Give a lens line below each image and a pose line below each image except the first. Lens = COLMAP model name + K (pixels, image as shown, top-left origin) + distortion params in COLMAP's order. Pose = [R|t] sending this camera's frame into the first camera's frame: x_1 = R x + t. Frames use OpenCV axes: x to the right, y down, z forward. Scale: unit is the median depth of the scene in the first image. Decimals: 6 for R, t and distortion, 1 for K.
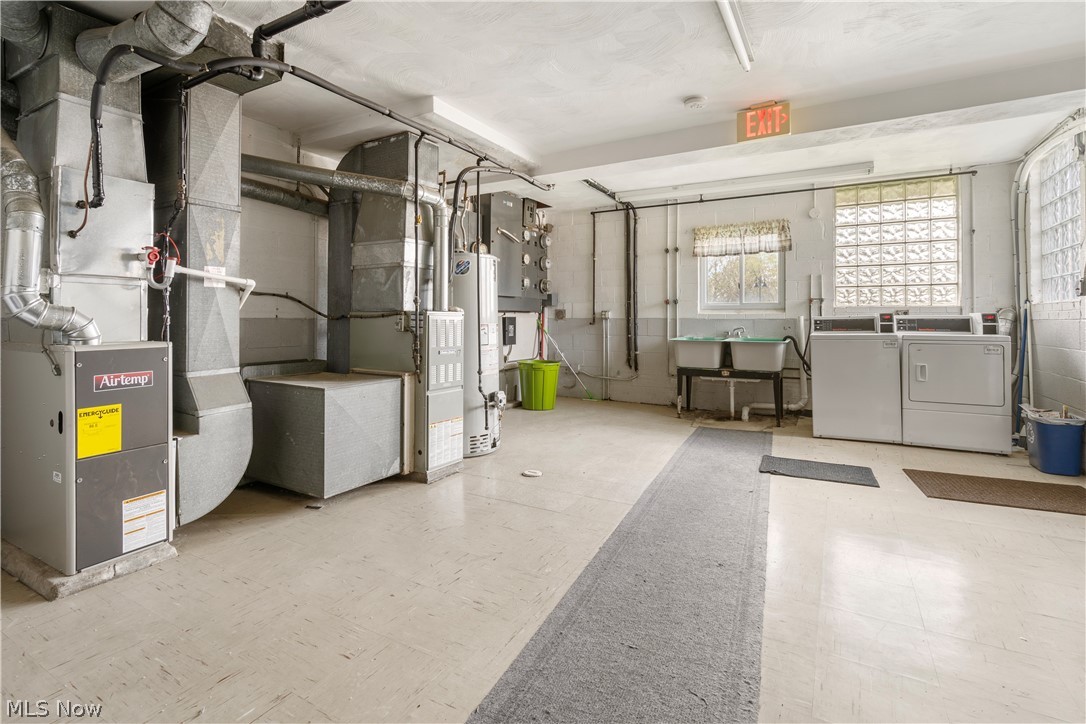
lens RADIAL K [[511.4, 0, 538.1], [0, 511.4, 314.9], [0, 0, 1]] dist [-0.008868, 0.003107]
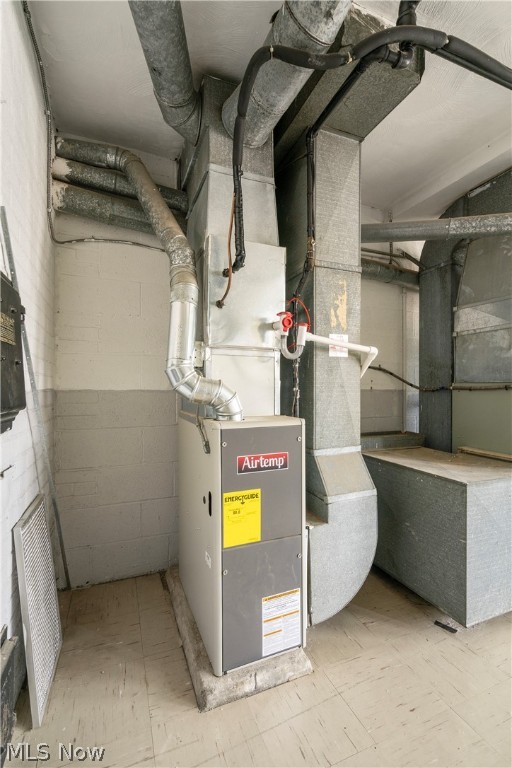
lens RADIAL K [[361.7, 0, 259.9], [0, 361.7, 385.3], [0, 0, 1]] dist [-0.008868, 0.003107]
pose [[0.789863, -0.005525, -0.613258, -0.393275], [0.004187, 0.999985, -0.003616, -0.002226], [0.613269, 0.000288, 0.789874, 0.456144]]
